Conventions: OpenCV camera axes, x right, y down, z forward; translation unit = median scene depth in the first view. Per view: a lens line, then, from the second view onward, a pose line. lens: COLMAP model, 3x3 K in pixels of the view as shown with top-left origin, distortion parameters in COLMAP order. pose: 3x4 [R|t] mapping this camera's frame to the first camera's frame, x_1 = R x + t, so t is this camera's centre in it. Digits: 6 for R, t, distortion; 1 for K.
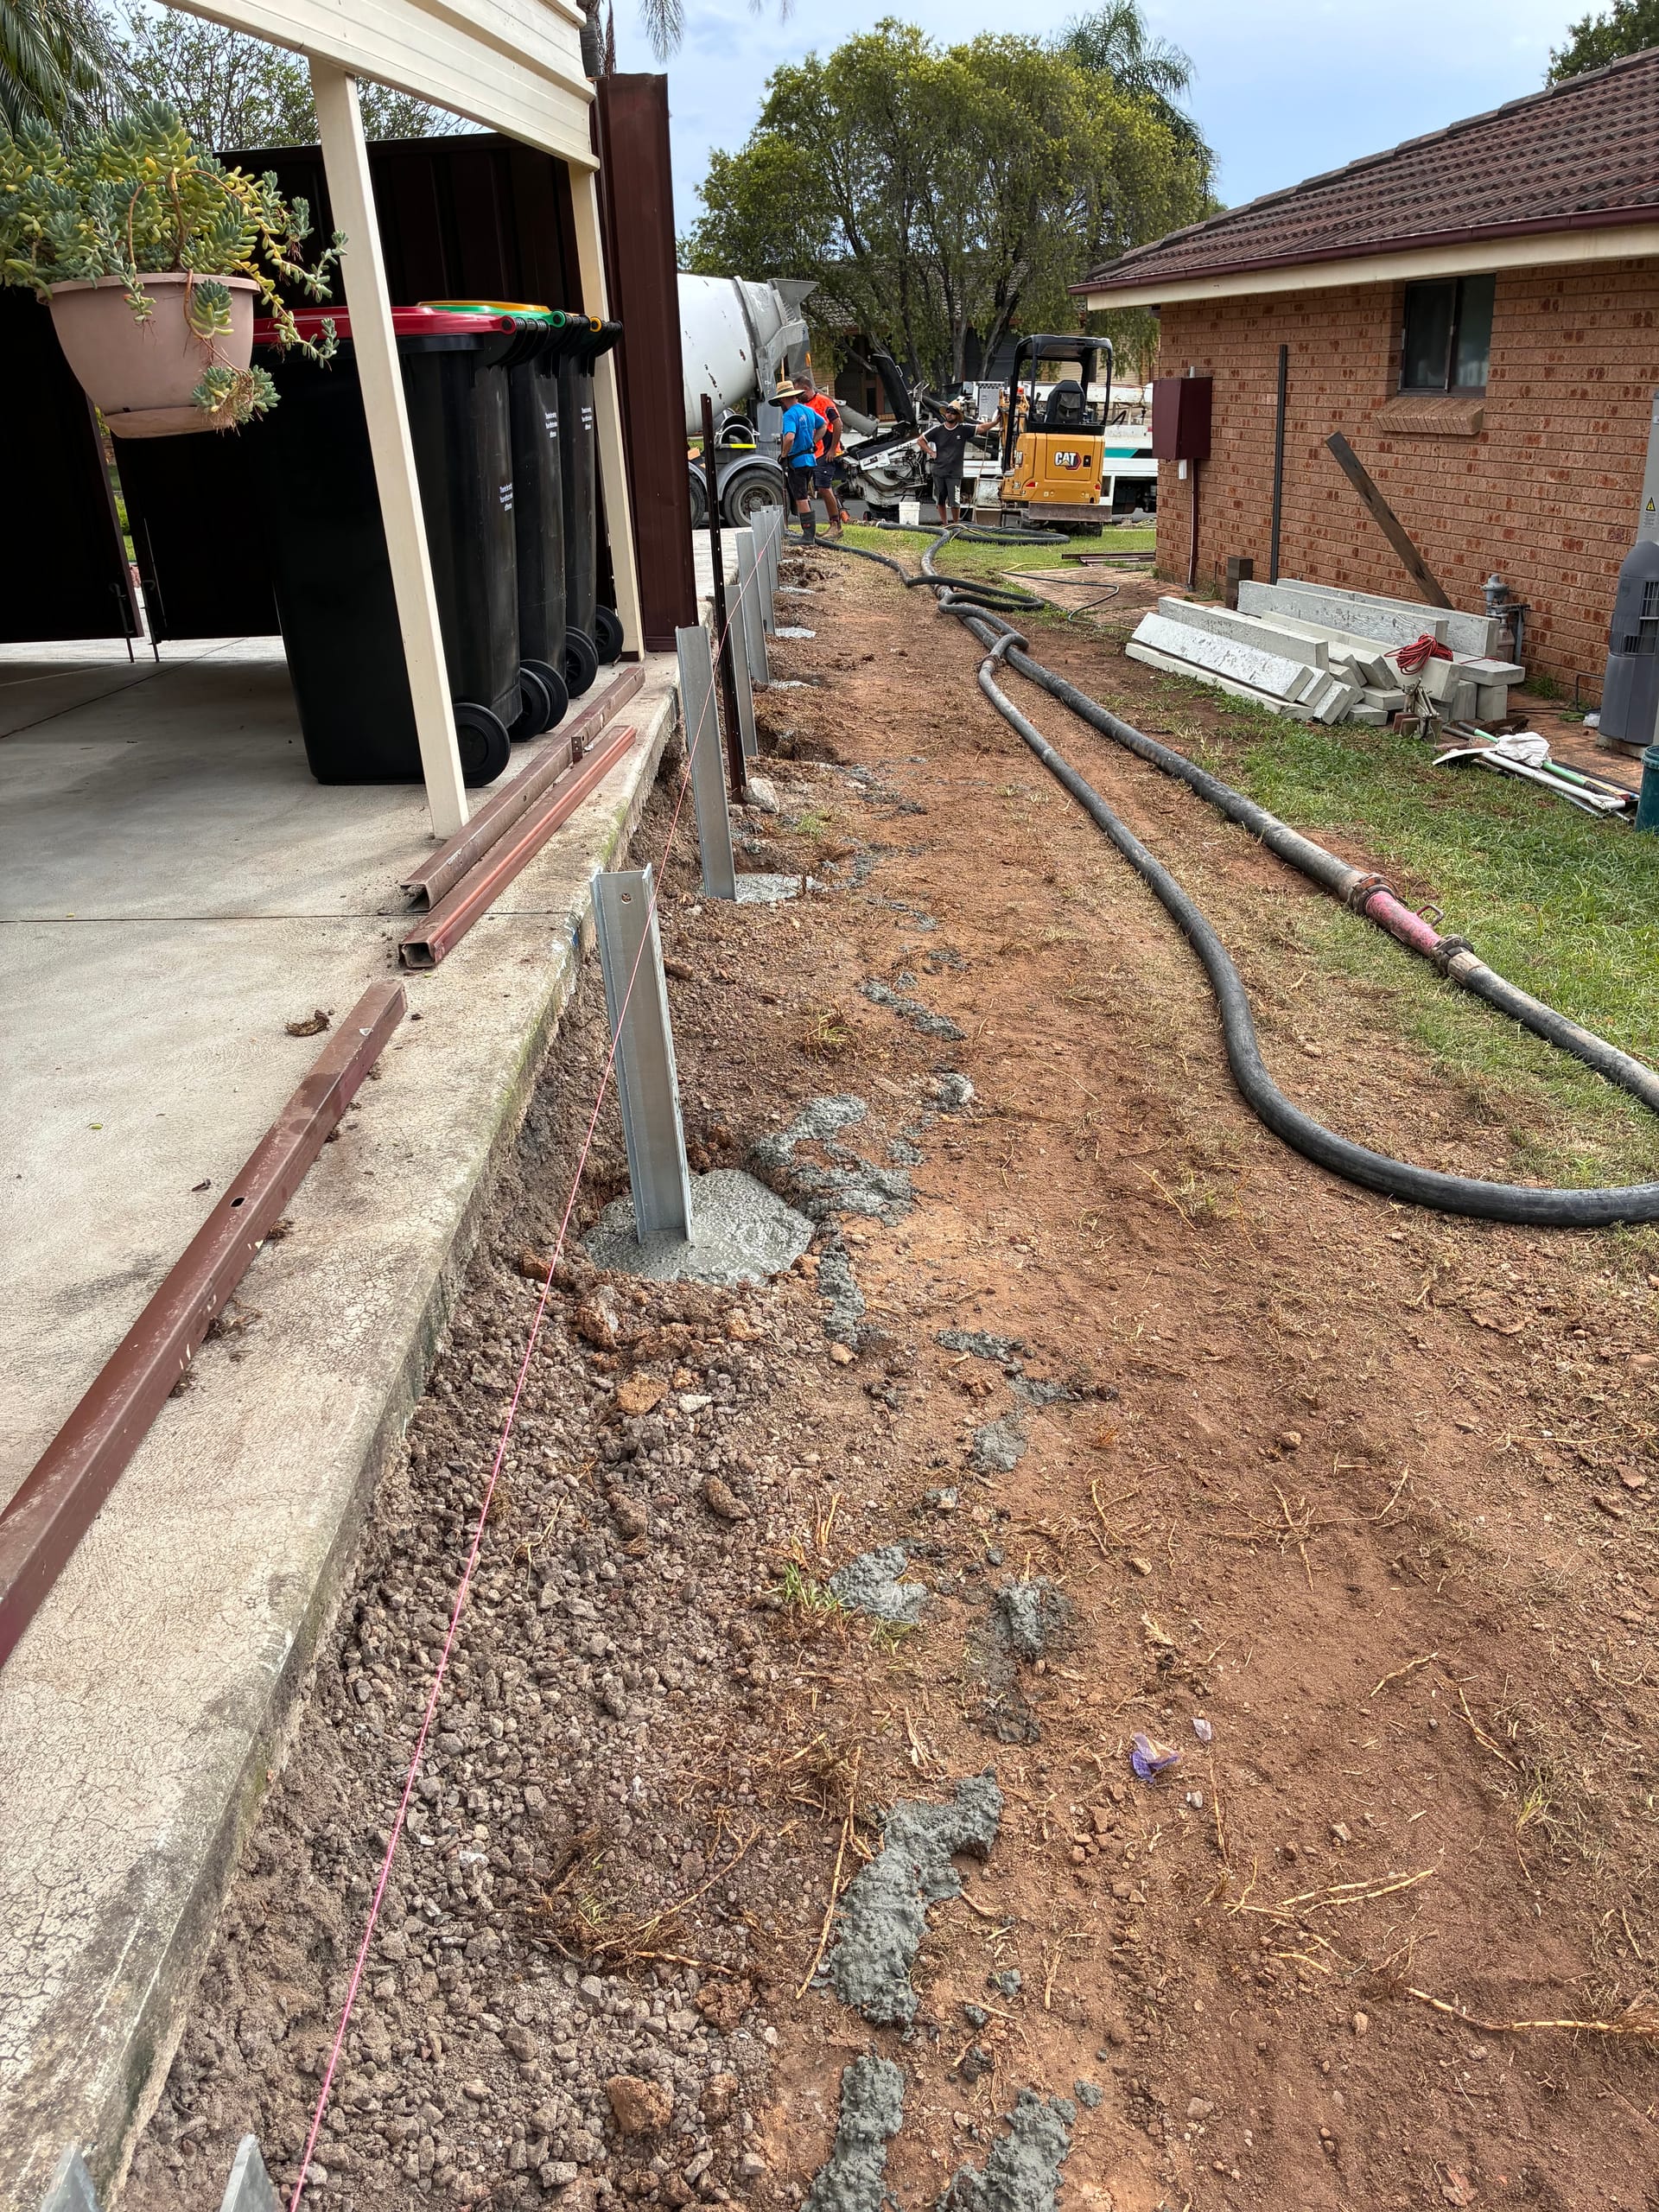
lens RADIAL K [[1687.1, 0, 829.5], [0, 1687.1, 1106.0], [0, 0, 1]] dist [0.038937, -0.050990]
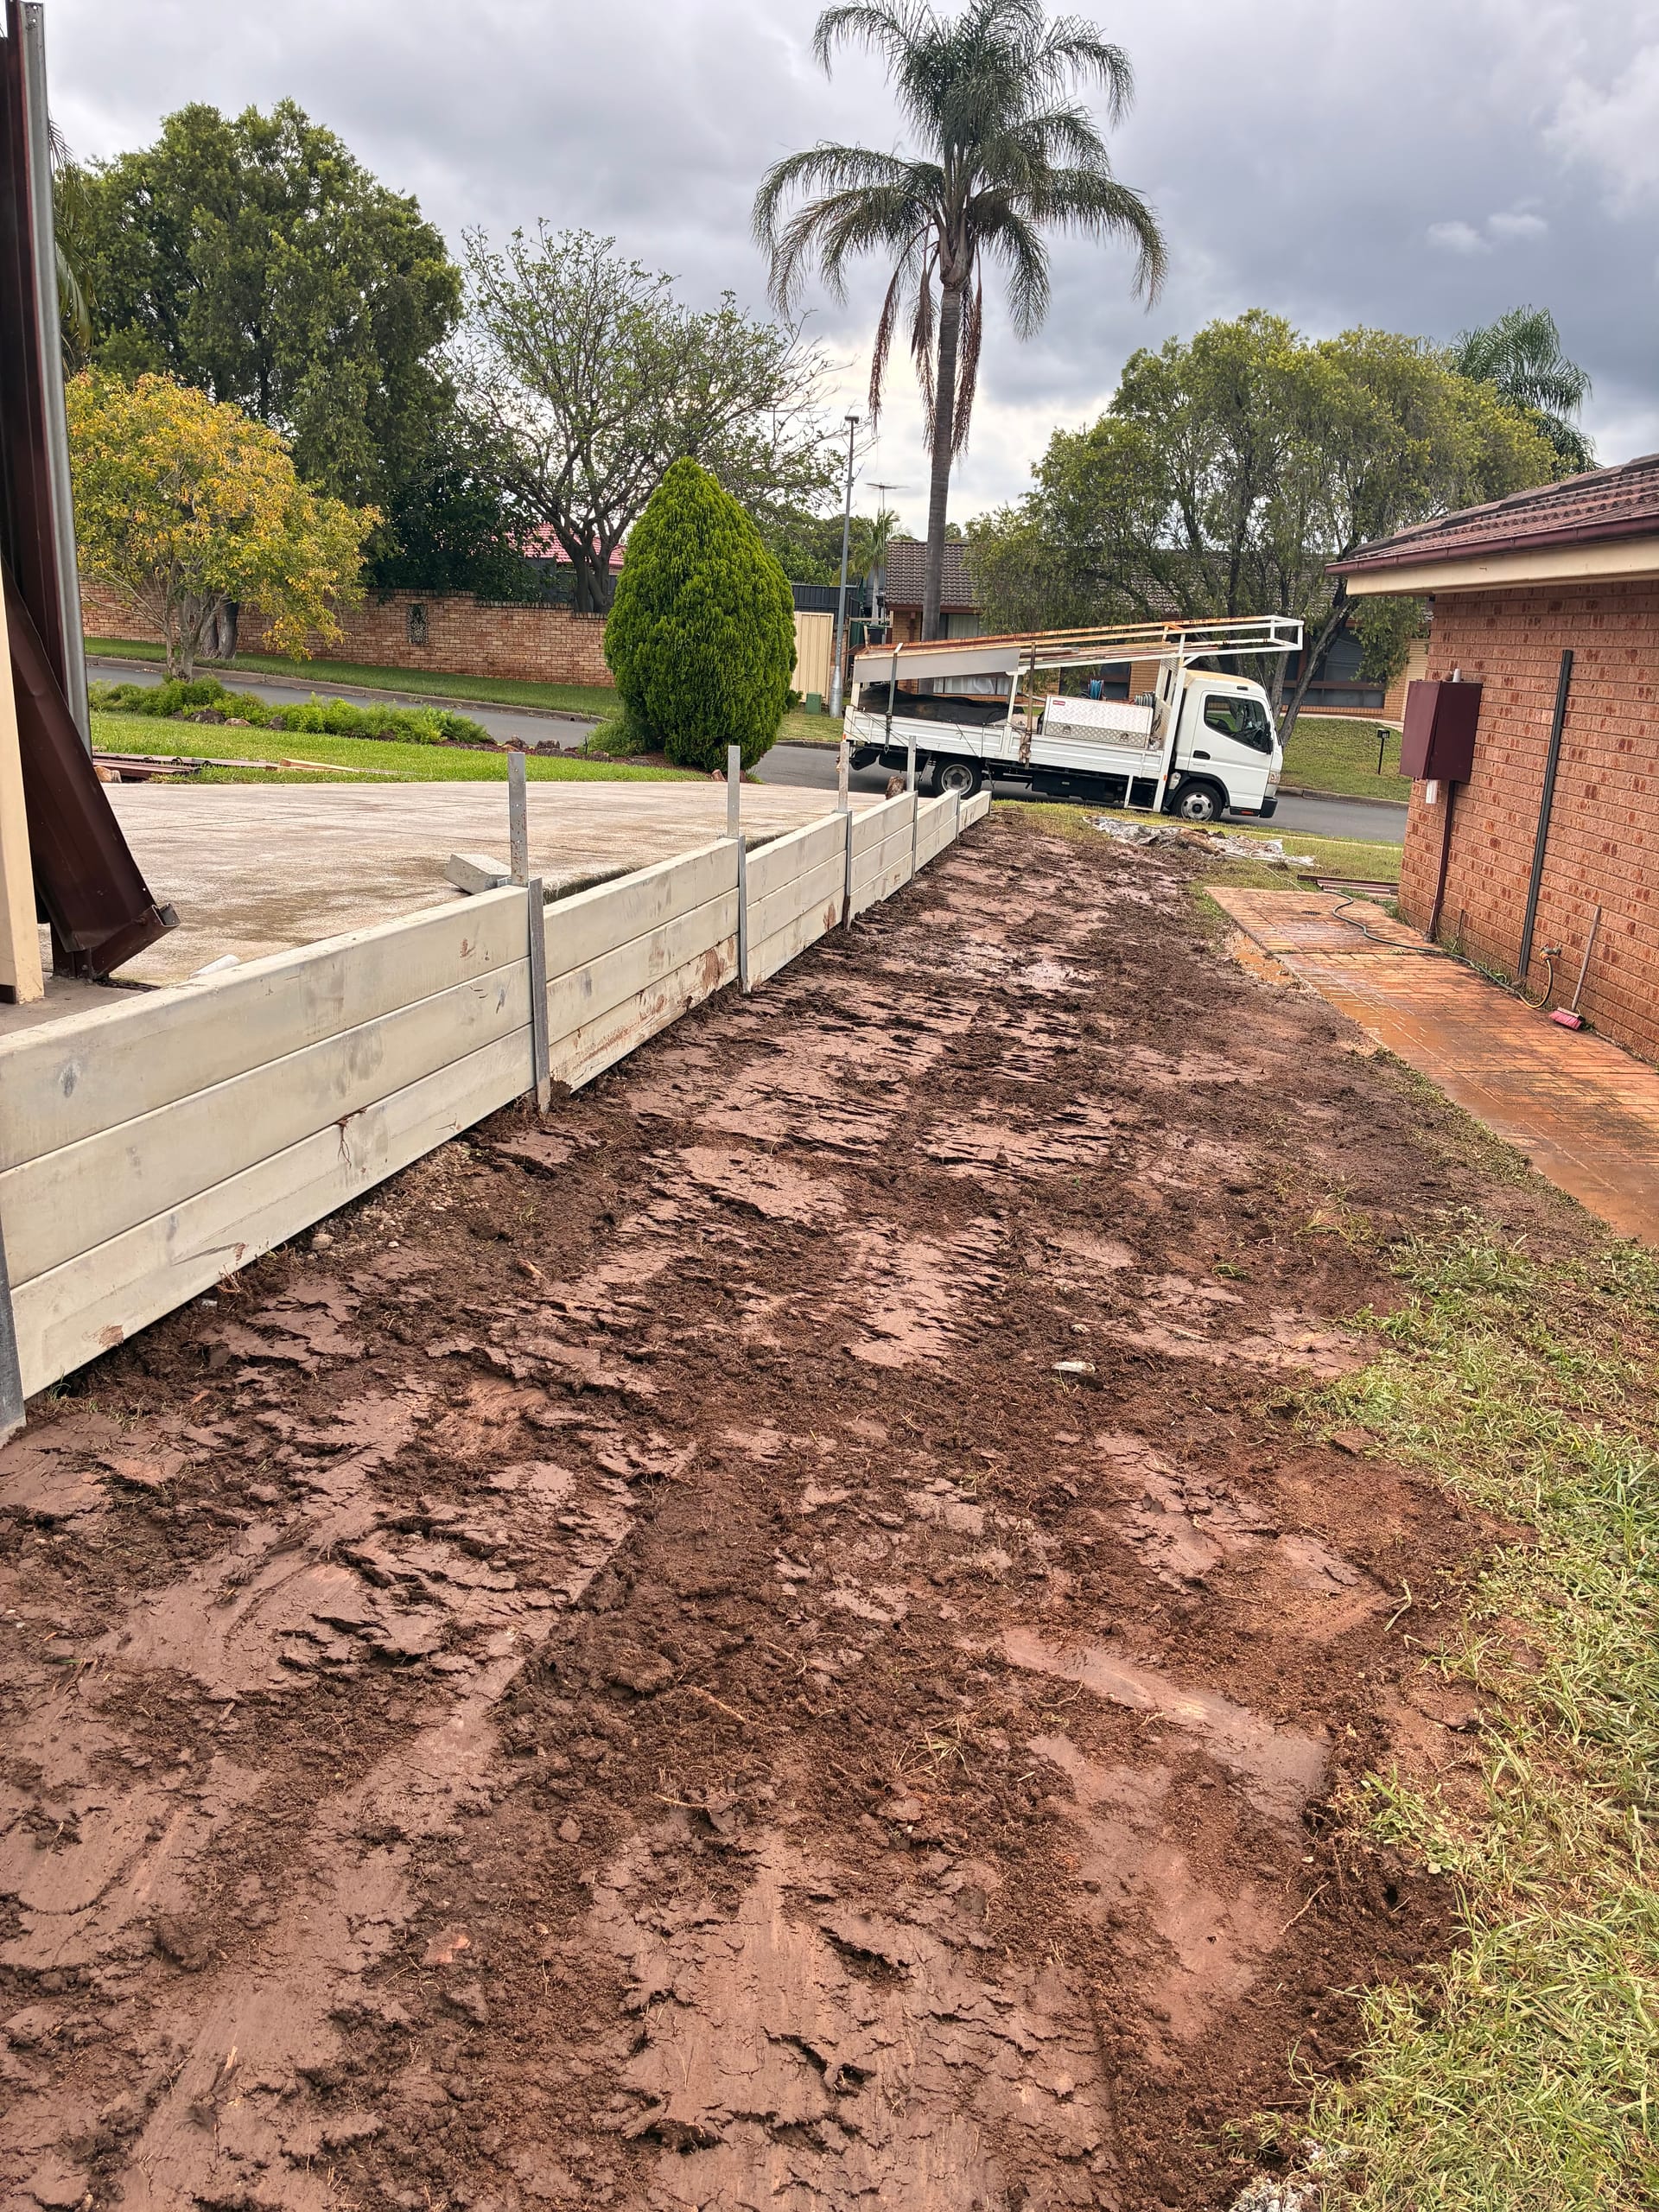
lens RADIAL K [[1687.1, 0, 829.5], [0, 1687.1, 1106.0], [0, 0, 1]] dist [0.038937, -0.050990]
pose [[0.970828, 0.148596, -0.188183, 0.106613], [-0.174034, 0.976553, -0.126713, -0.086024], [0.164942, 0.155767, 0.973925, 0.213969]]
